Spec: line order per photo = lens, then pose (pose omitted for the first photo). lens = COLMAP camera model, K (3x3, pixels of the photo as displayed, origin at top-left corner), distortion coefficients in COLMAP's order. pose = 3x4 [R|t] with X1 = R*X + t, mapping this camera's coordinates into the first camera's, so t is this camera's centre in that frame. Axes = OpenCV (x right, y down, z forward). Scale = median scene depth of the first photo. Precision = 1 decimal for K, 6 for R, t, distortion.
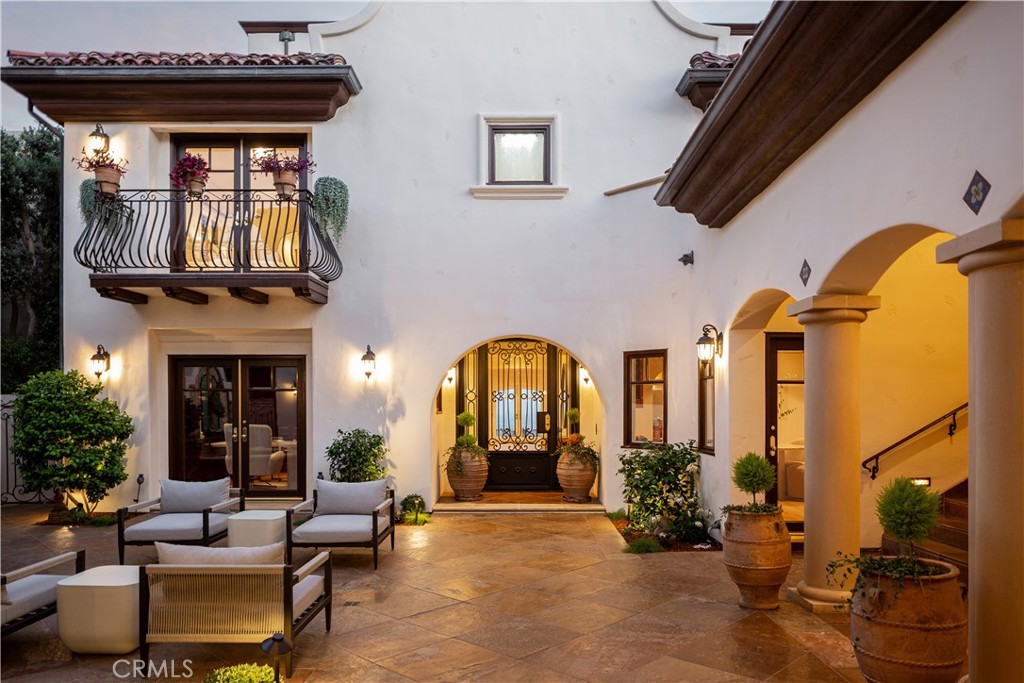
lens RADIAL K [[693.2, 0, 518.7], [0, 693.2, 439.1], [0, 0, 1]] dist [-0.001033, -0.001392]
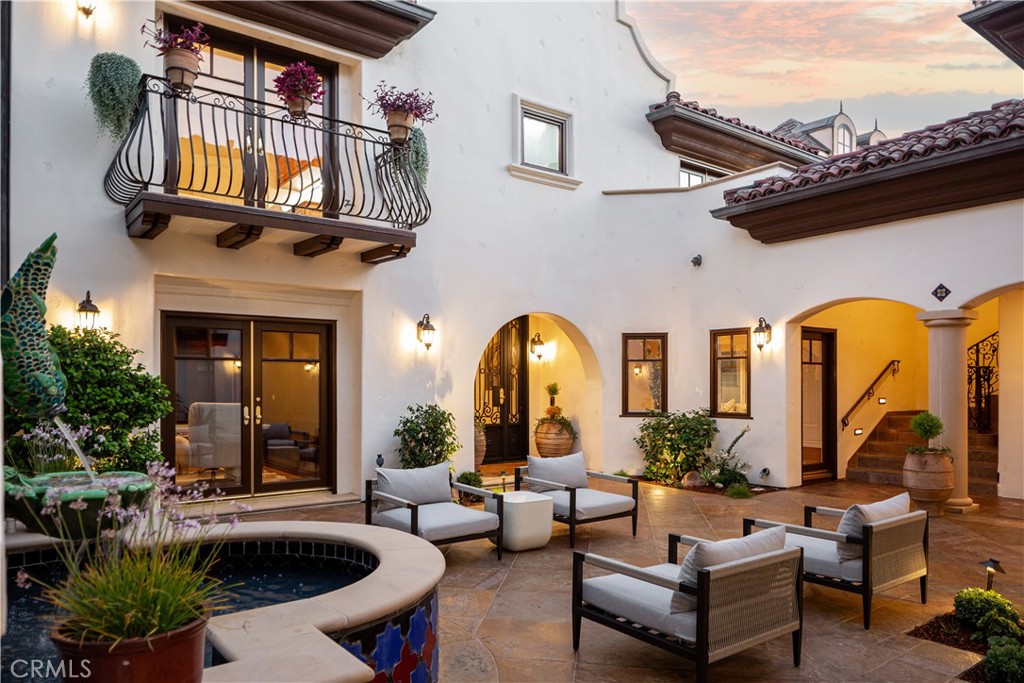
lens RADIAL K [[693.3, 0, 511.2], [0, 693.3, 407.6], [0, 0, 1]] dist [-0.000141, -0.000404]
pose [[0.799013, -0.021735, 0.600921, -0.680411], [0.027681, 0.999617, -0.000651, -0.007235], [-0.600676, 0.017154, 0.799308, 0.194084]]
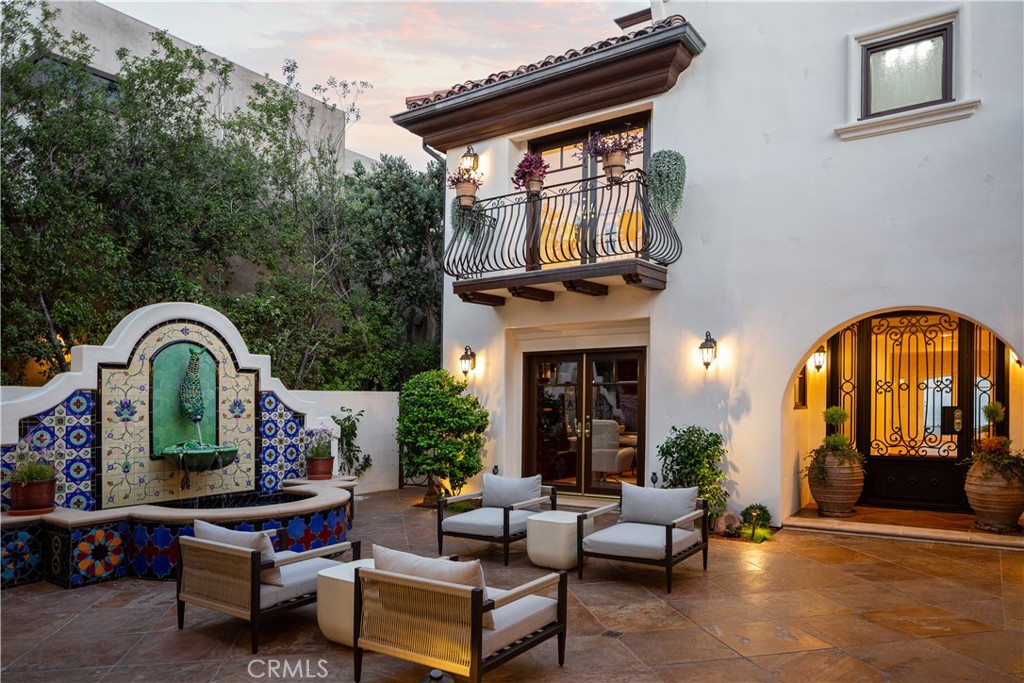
lens RADIAL K [[700.9, 0, 517.0], [0, 700.9, 422.7], [0, 0, 1]] dist [-0.002814, -0.001802]
pose [[0.830707, 0.012292, -0.556574, 0.079627], [-0.019556, 0.999784, -0.007107, -0.008055], [0.556366, 0.016788, 0.830768, 0.122951]]
